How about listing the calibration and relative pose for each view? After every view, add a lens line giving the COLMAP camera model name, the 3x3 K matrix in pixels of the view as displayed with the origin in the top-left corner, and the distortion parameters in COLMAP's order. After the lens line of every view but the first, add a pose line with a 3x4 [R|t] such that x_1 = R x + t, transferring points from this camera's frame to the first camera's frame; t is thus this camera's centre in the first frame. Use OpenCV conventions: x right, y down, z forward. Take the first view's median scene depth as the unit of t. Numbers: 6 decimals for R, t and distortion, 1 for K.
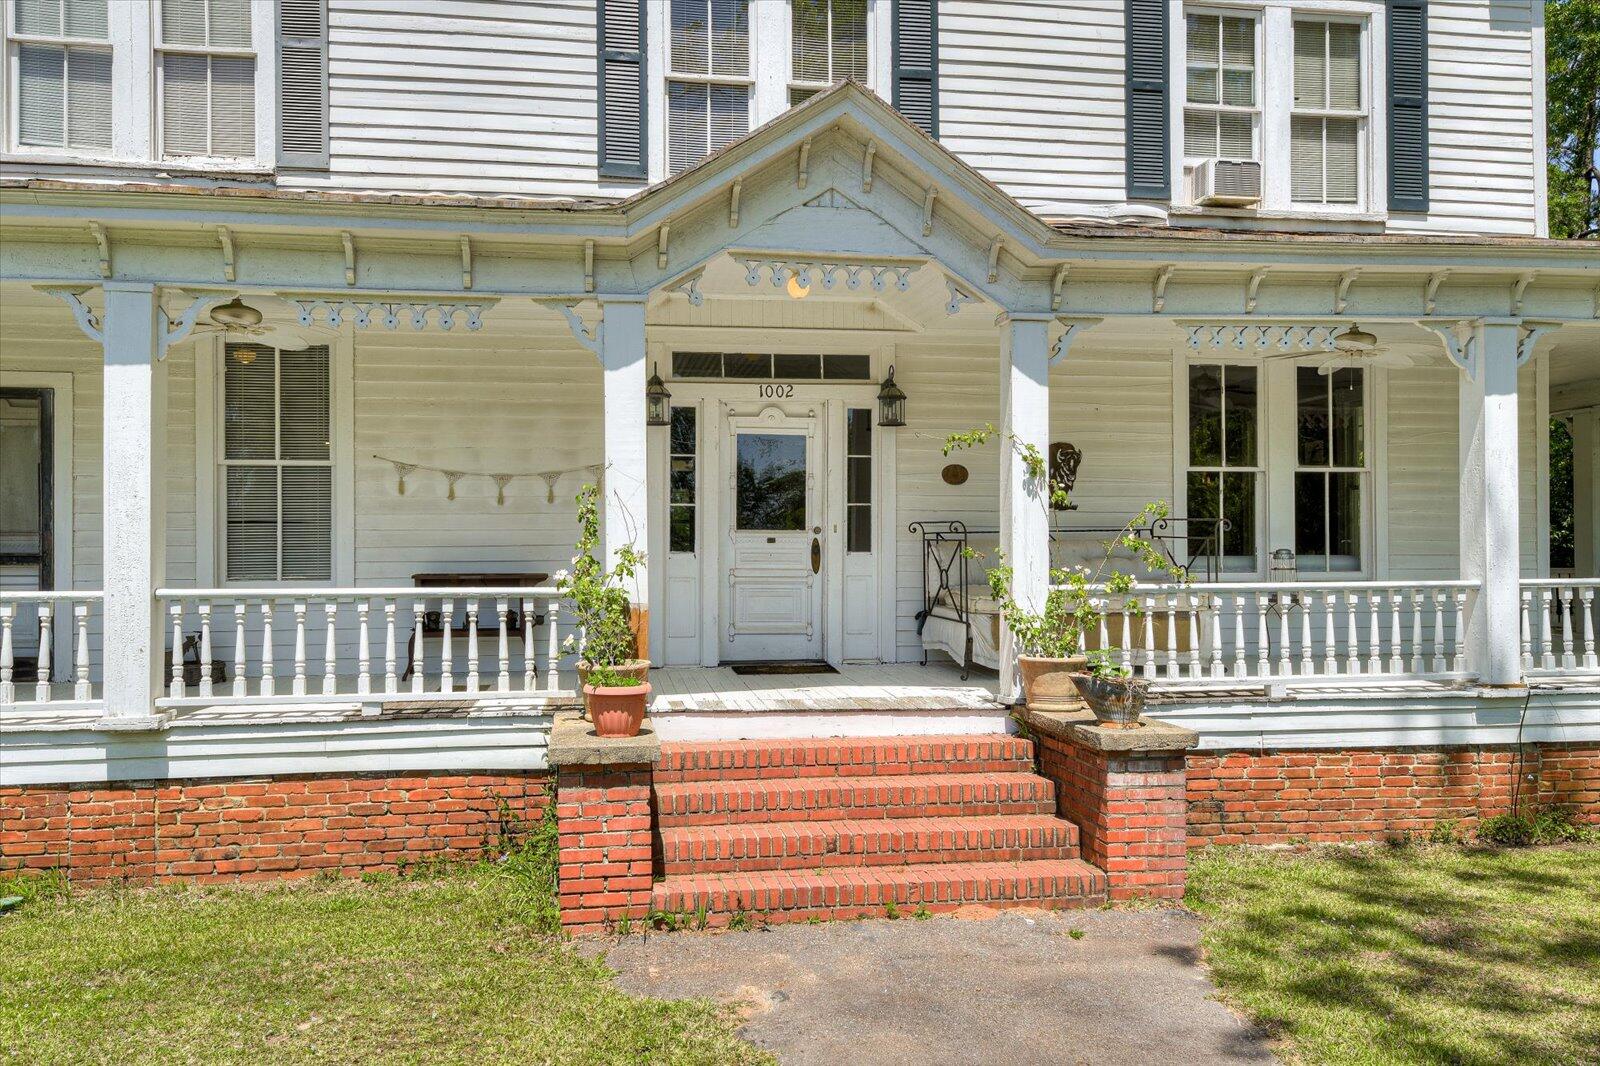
lens RADIAL K [[1141.0, 0, 800.0], [0, 1141.0, 533.0], [0, 0, 1]] dist [0.025411, -0.002835]
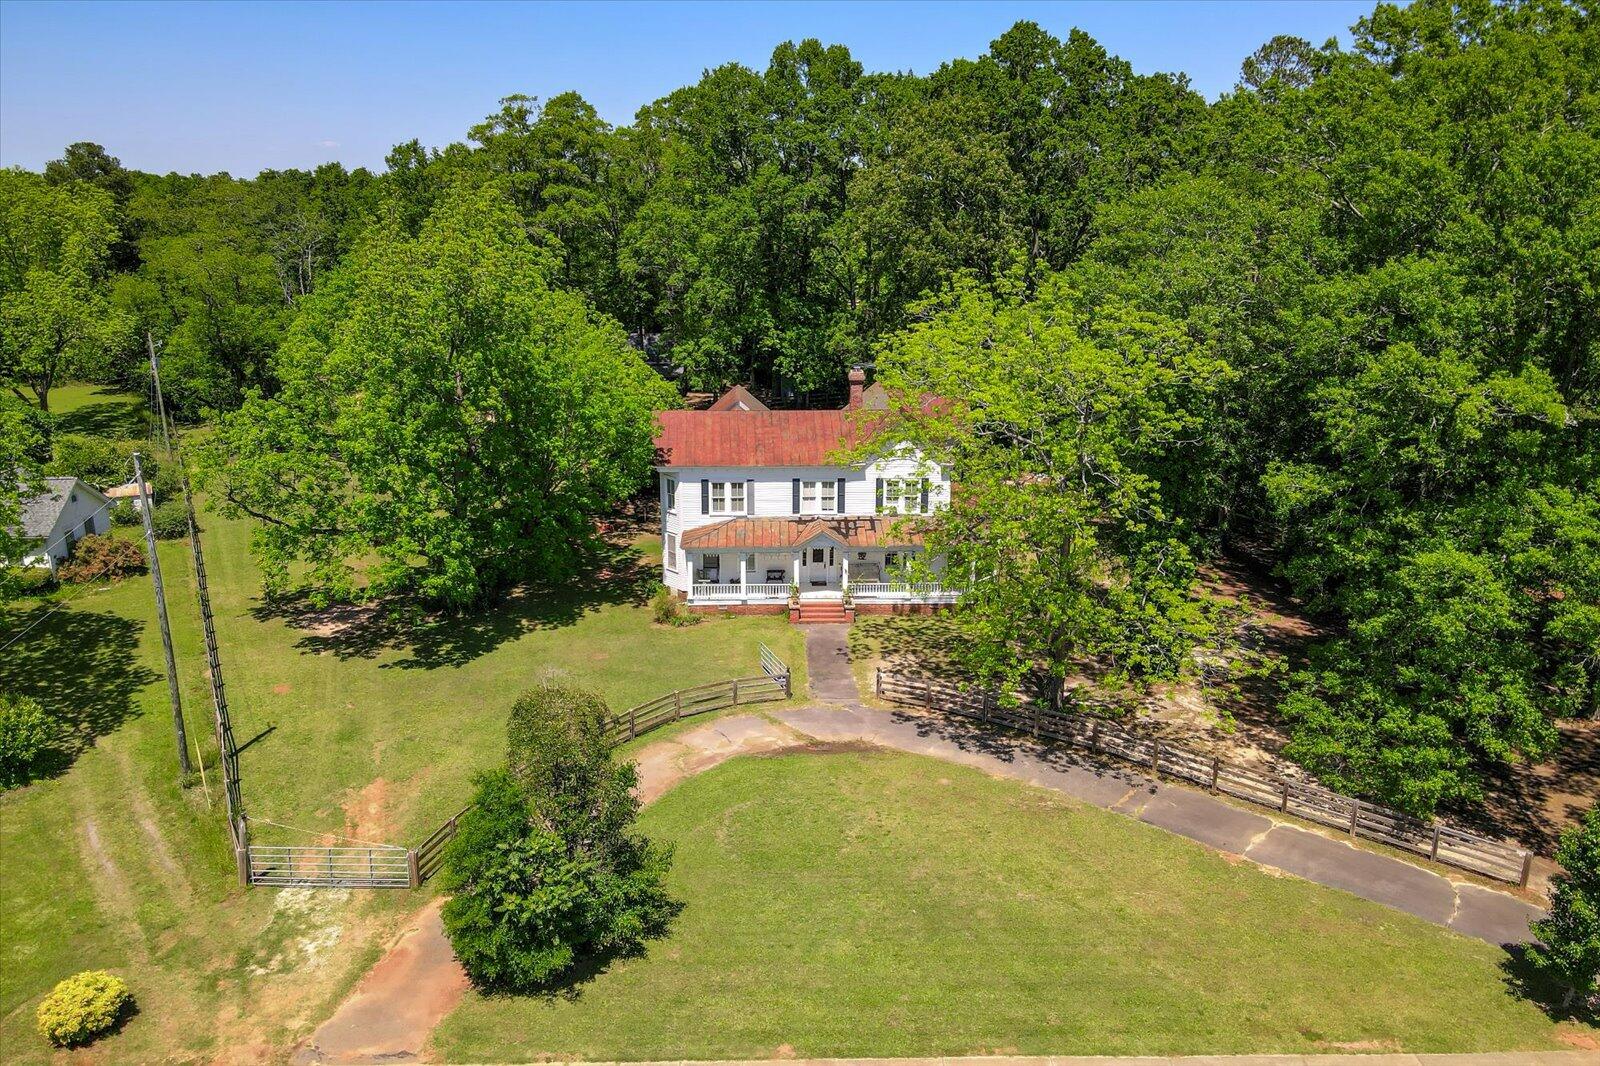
lens RADIAL K [[1141.0, 0, 800.0], [0, 1141.0, 533.0], [0, 0, 1]] dist [0.025411, -0.002835]
pose [[0.990289, 0.044330, -0.131768, 0.855286], [0.000037, 0.947718, 0.319109, -2.651351], [0.139025, -0.316014, 0.938513, -5.999029]]
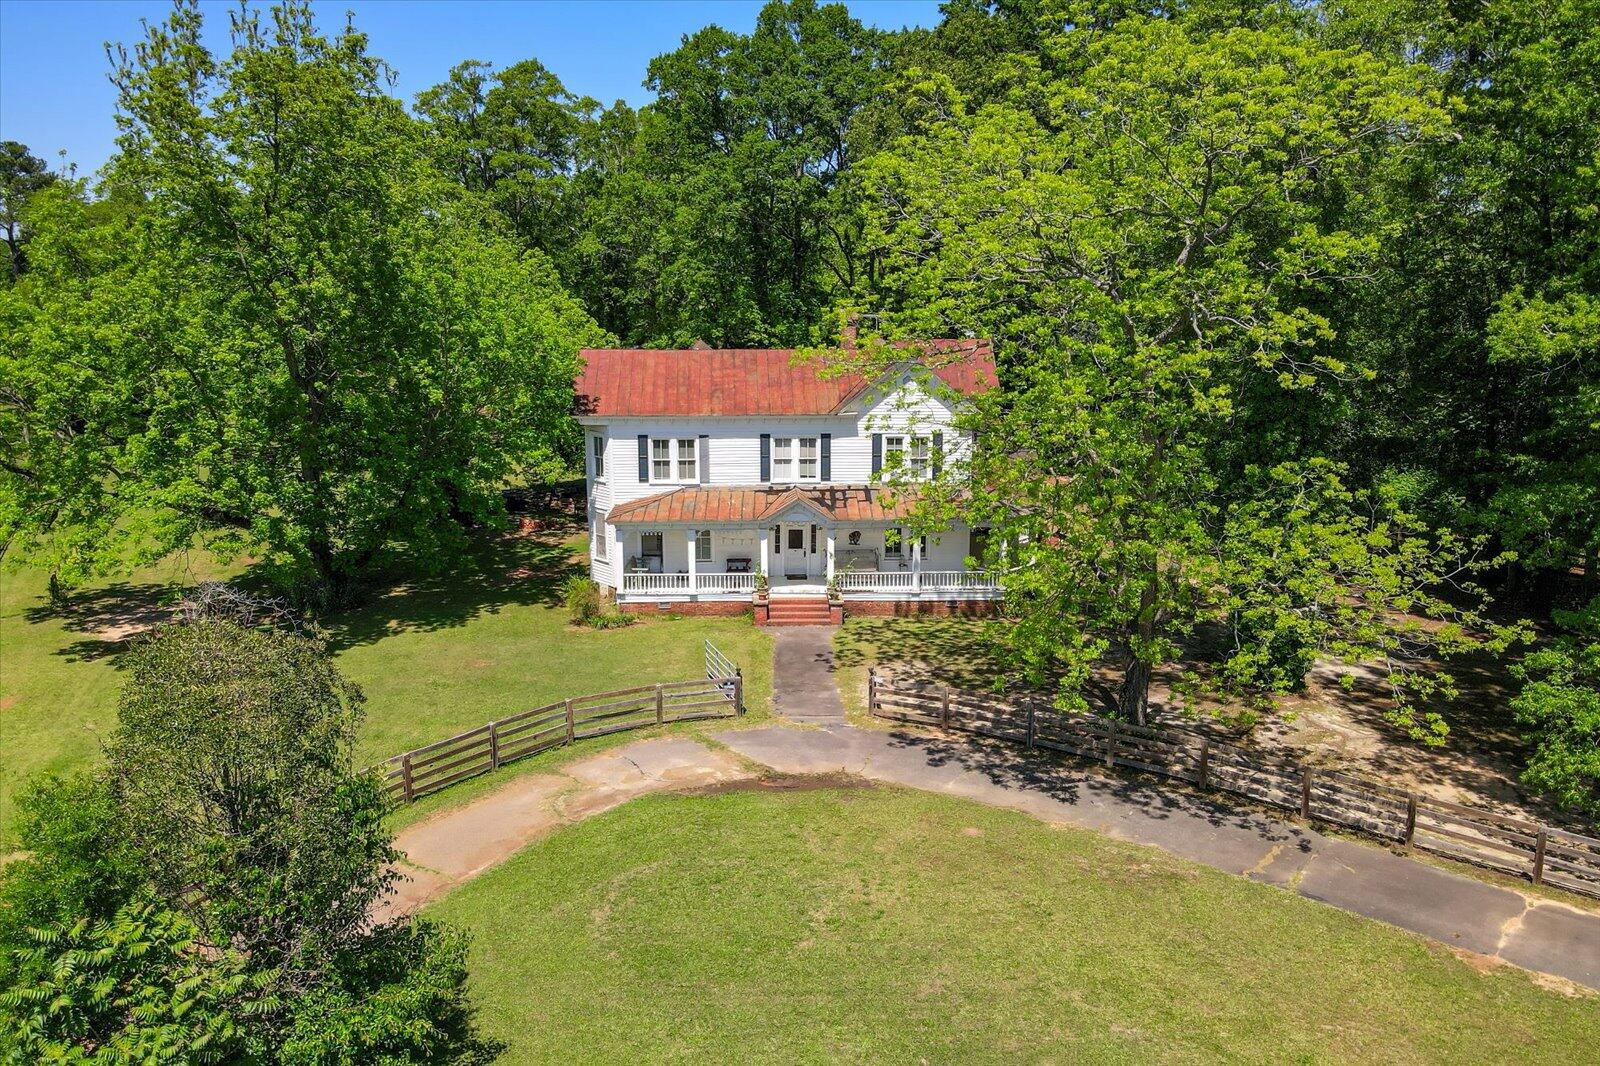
lens RADIAL K [[1141.0, 0, 800.0], [0, 1141.0, 533.0], [0, 0, 1]] dist [0.025411, -0.002835]
pose [[0.988572, 0.032422, -0.147218, 0.838788], [0.005580, 0.968056, 0.250670, -1.524581], [0.150643, -0.248627, 0.956813, -4.306114]]
